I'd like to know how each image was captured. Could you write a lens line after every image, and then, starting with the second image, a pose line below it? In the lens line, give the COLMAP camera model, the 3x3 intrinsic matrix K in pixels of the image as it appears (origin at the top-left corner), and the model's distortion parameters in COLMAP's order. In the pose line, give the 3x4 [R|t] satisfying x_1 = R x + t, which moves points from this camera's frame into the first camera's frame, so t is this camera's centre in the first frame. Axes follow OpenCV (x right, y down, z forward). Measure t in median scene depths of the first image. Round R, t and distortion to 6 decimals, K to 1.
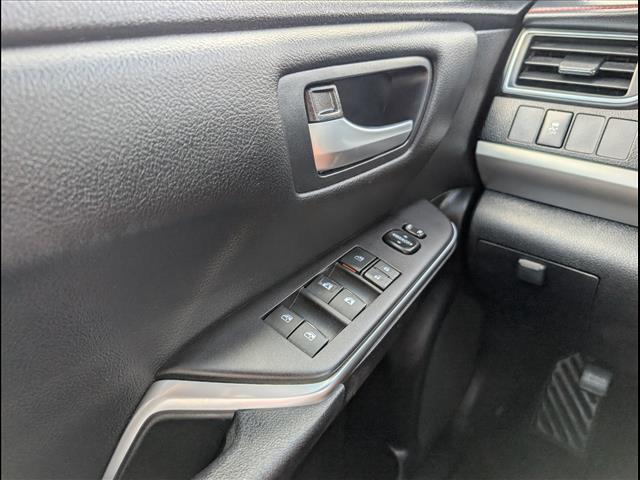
lens RADIAL K [[456.1, 0, 320.0], [0, 456.1, 240.0], [0, 0, 1]] dist [-0.005638, -0.004190]
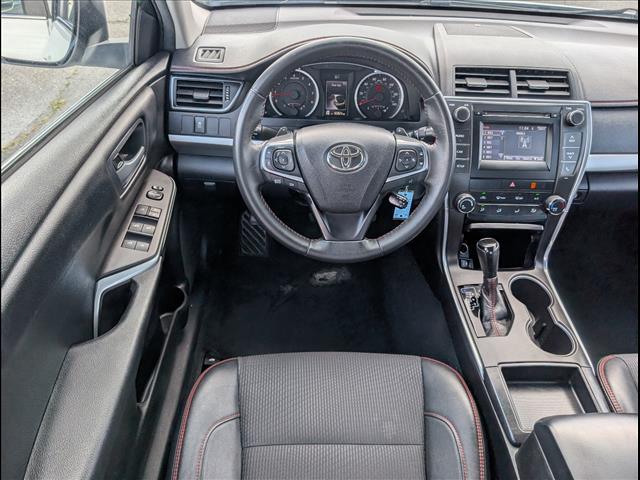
lens RADIAL K [[456.1, 0, 320.0], [0, 456.1, 240.0], [0, 0, 1]] dist [-0.005638, -0.004190]
pose [[0.766053, -0.378018, 0.519870, -0.412473], [0.226660, 0.915698, 0.331846, -0.325172], [-0.601488, -0.136378, 0.787155, -1.191772]]
